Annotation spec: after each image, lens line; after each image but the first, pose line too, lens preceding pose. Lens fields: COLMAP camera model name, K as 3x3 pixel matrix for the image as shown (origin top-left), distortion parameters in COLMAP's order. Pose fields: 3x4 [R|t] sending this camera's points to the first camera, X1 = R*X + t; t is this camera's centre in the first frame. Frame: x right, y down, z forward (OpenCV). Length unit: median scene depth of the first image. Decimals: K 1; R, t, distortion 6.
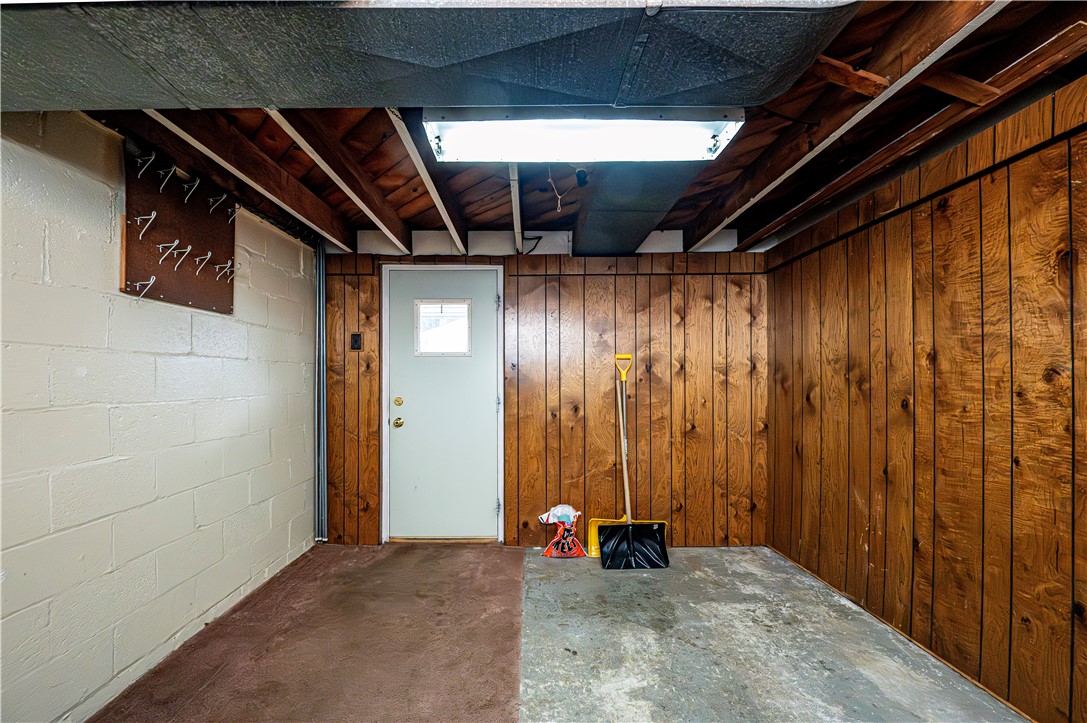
lens RADIAL K [[442.1, 0, 543.4], [0, 442.1, 380.2], [0, 0, 1]] dist [-0.000222, -0.000350]
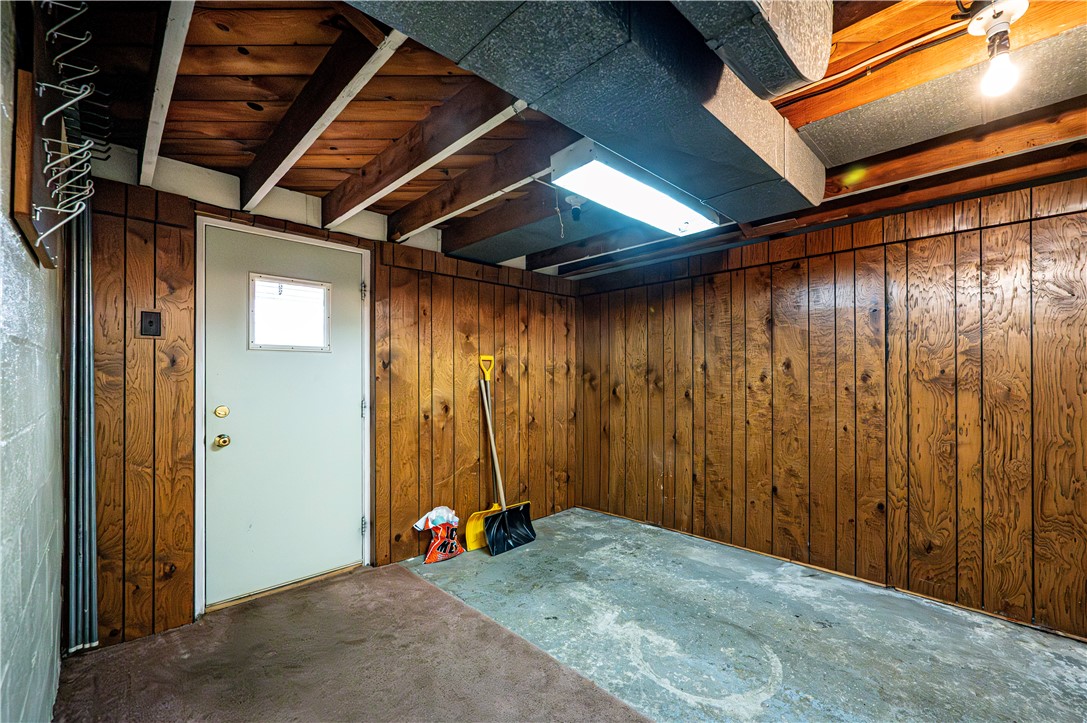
lens RADIAL K [[442.1, 0, 571.4], [0, 442.1, 374.9], [0, 0, 1]] dist [-0.000222, -0.000350]
pose [[0.702650, 0.002611, 0.711531, -0.485460], [-0.000626, 0.999995, -0.003052, -0.010437], [-0.711536, 0.001699, 0.702648, 0.104597]]
